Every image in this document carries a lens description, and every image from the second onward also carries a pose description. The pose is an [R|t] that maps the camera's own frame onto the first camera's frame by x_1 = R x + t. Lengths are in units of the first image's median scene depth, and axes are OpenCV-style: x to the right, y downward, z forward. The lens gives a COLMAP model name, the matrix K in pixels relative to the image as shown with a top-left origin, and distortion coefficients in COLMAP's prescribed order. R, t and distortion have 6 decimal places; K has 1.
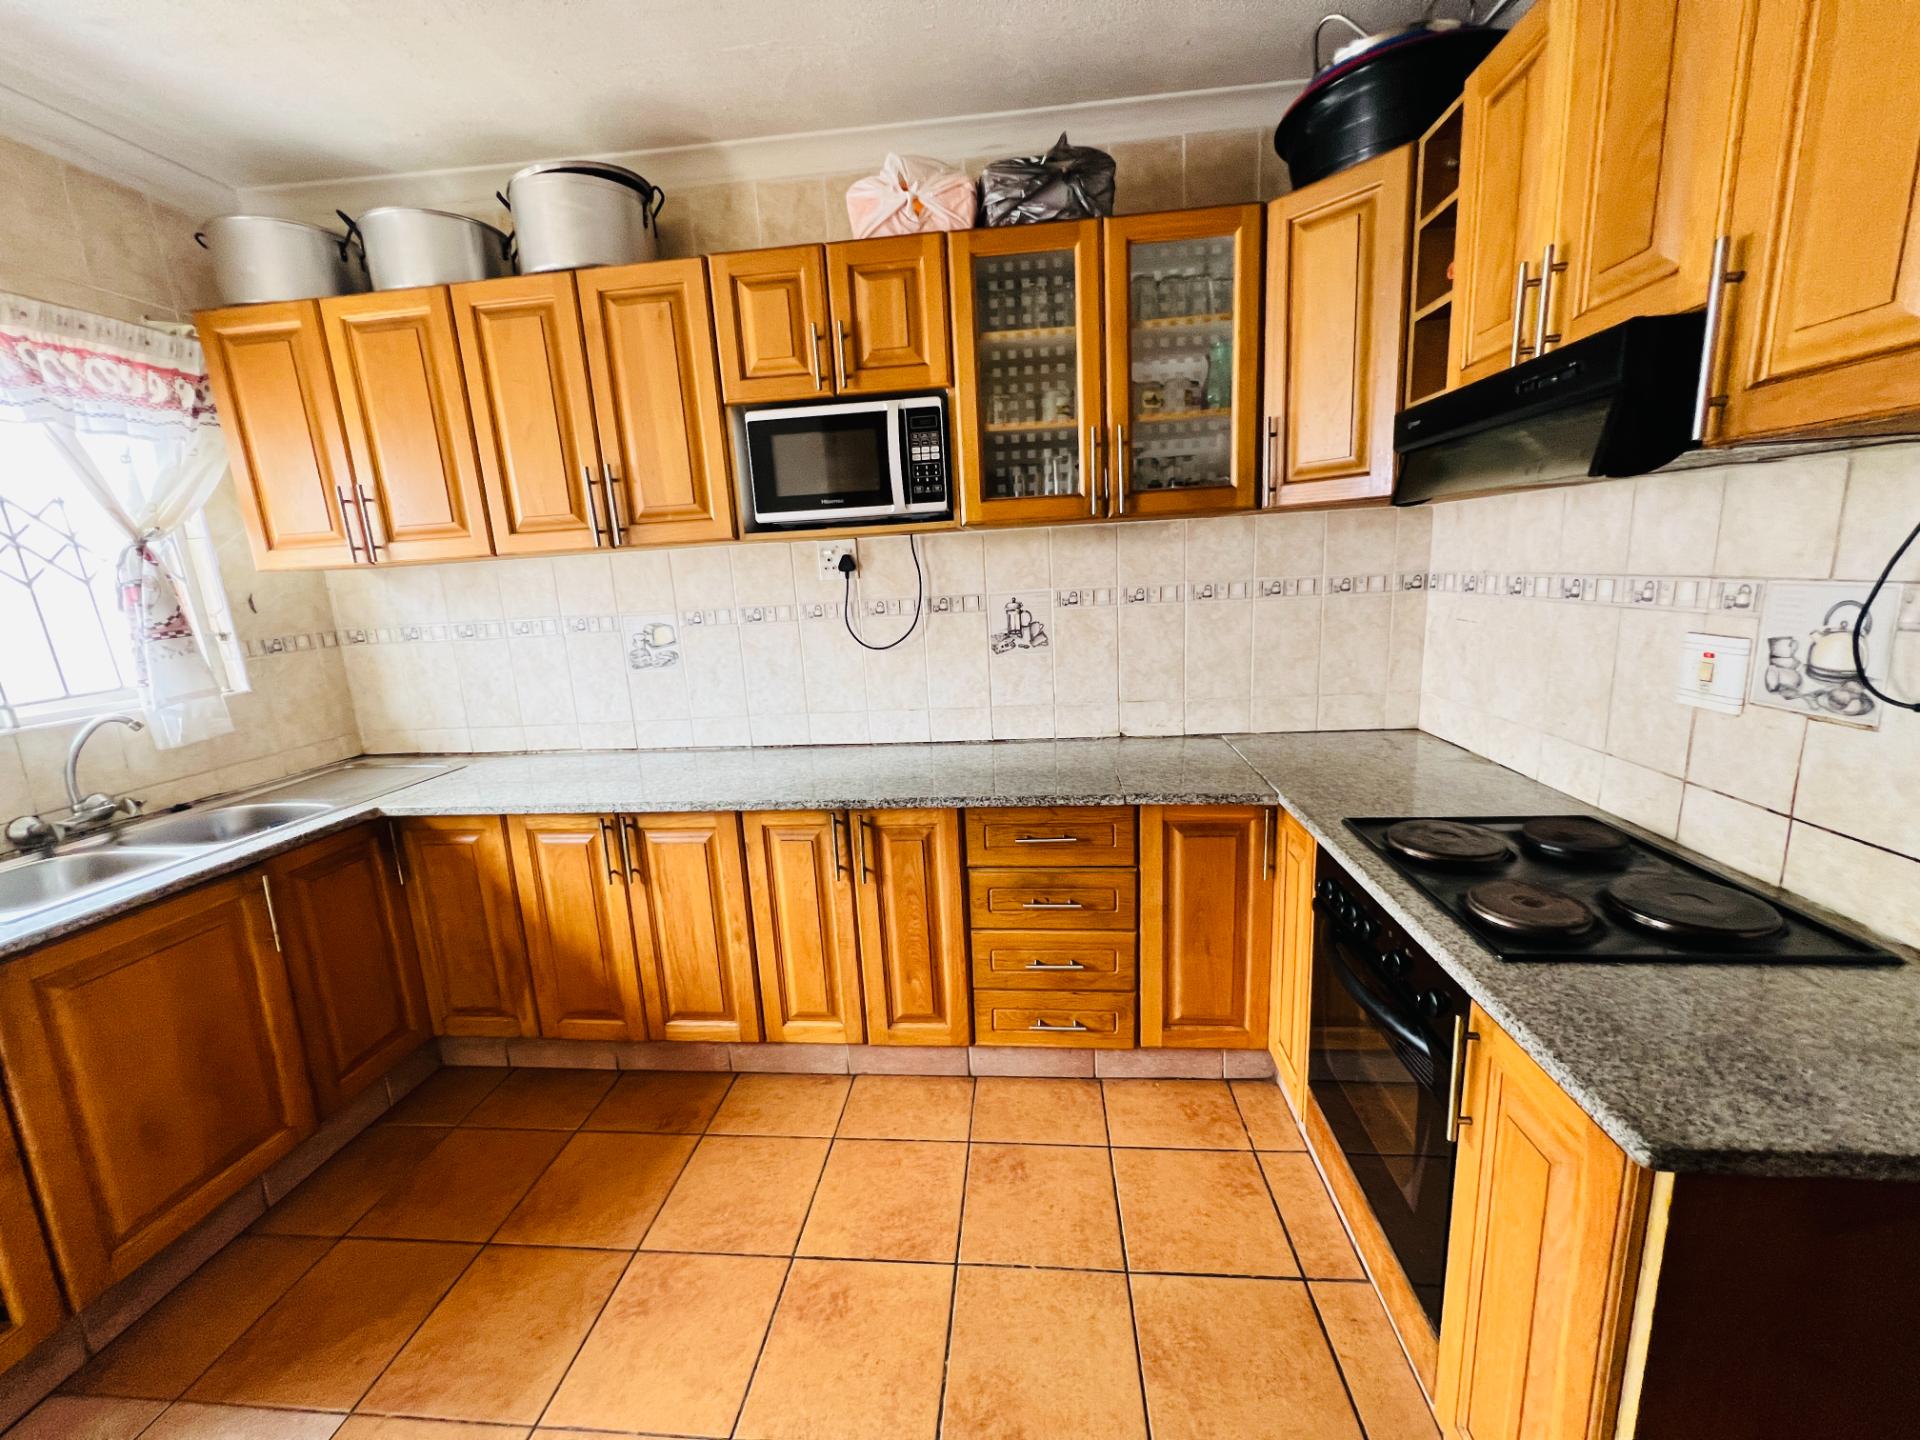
lens RADIAL K [[768.6, 0, 956.5], [0, 768.6, 716.9], [0, 0, 1]] dist [-0.003364, 0.001087]
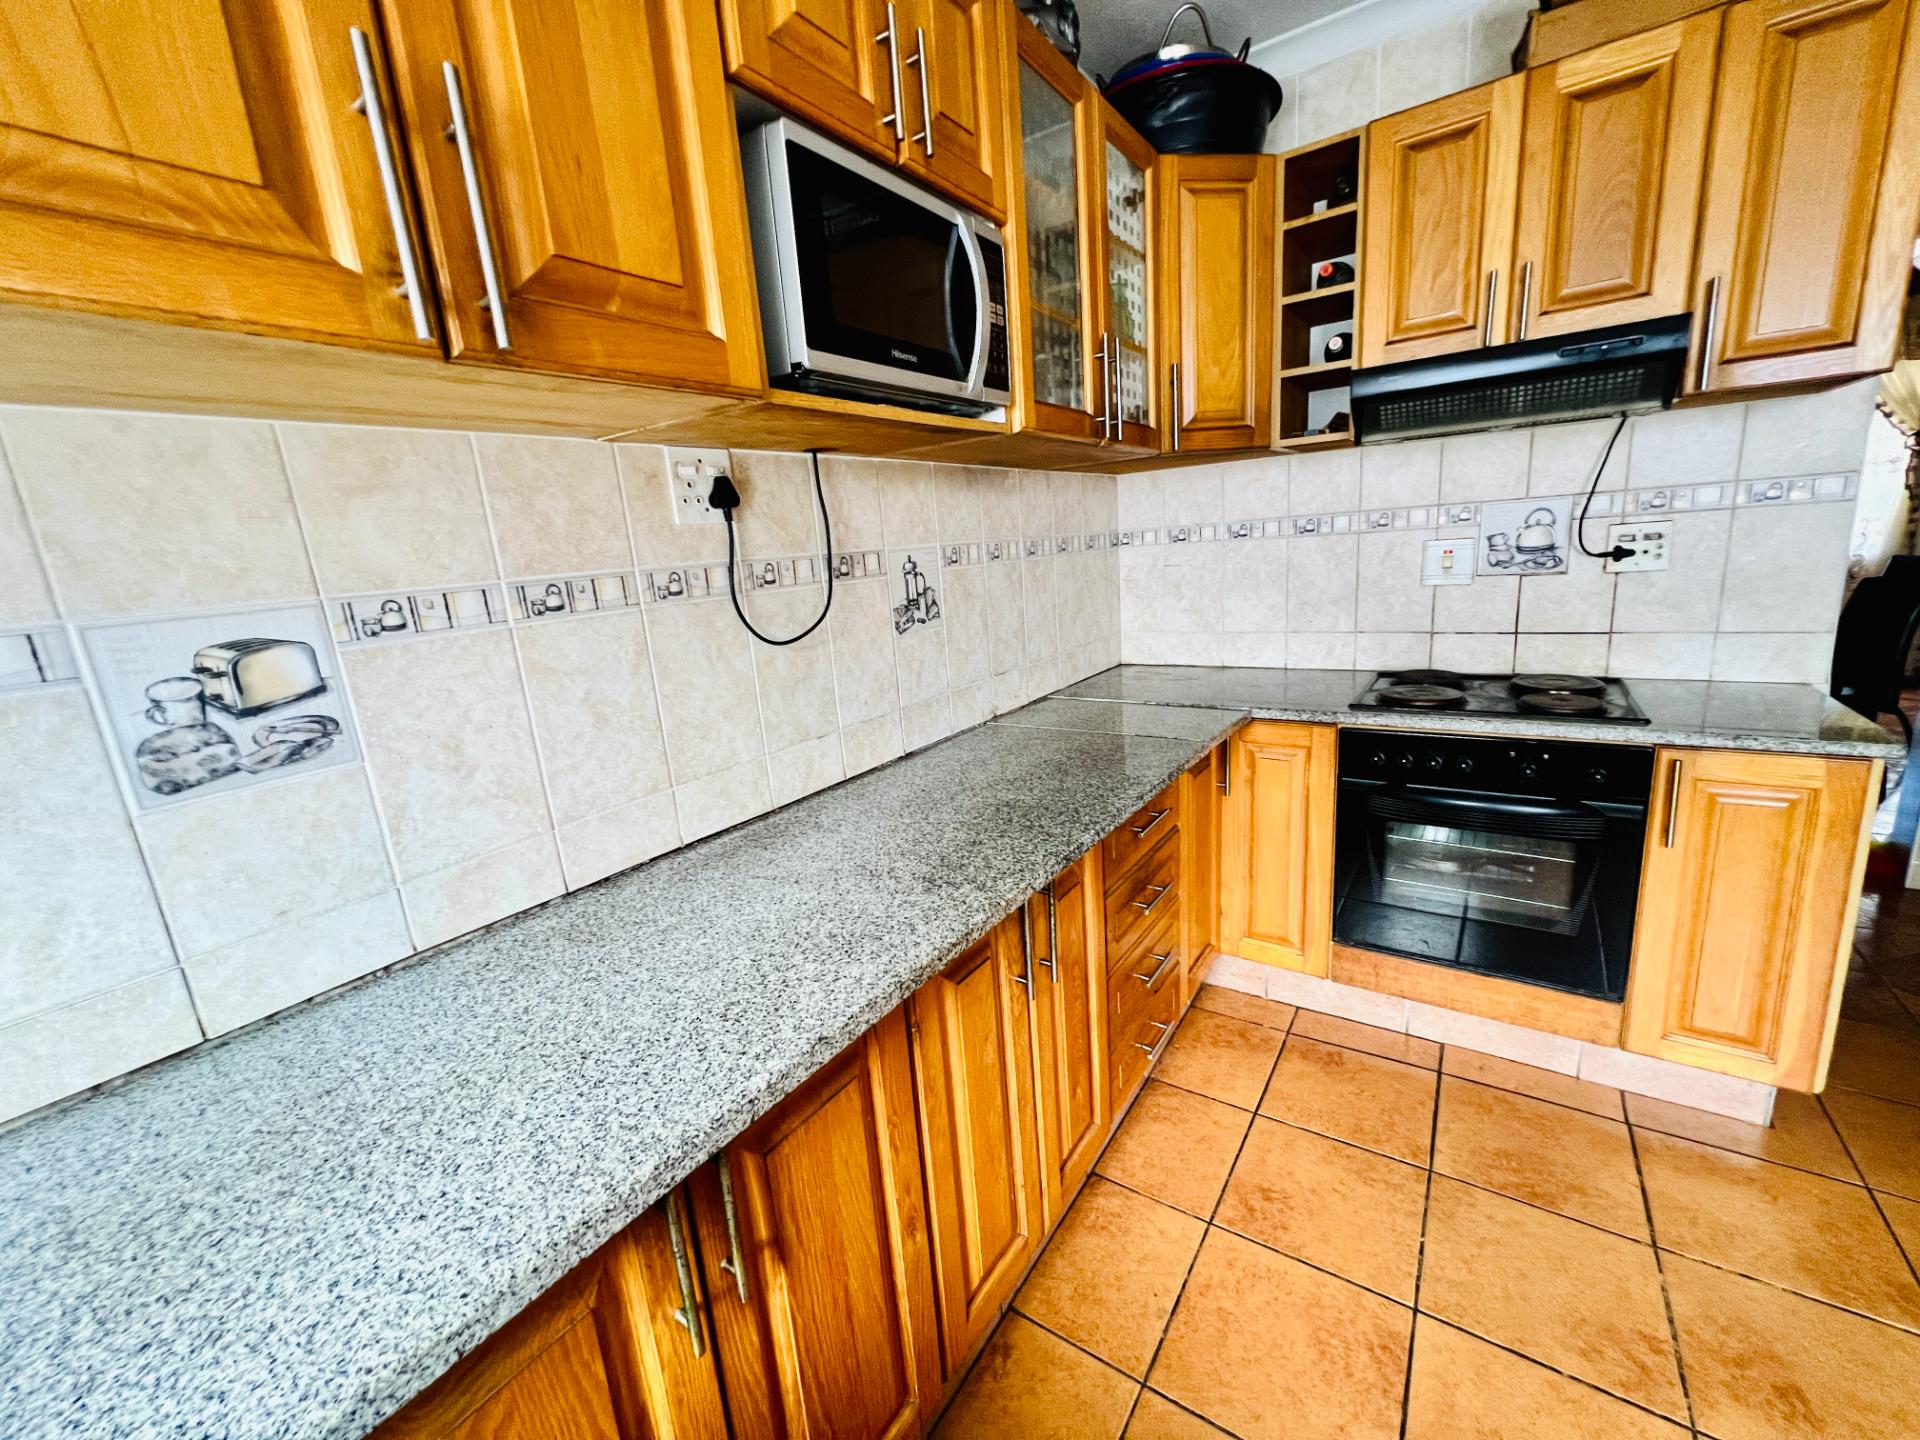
lens RADIAL K [[768.6, 0, 958.3], [0, 768.6, 716.9], [0, 0, 1]] dist [-0.003364, 0.001087]
pose [[0.488162, -0.175942, 0.854835, -0.636581], [0.219145, 0.972800, 0.075076, -0.056346], [-0.844792, 0.150683, 0.513441, 0.688348]]
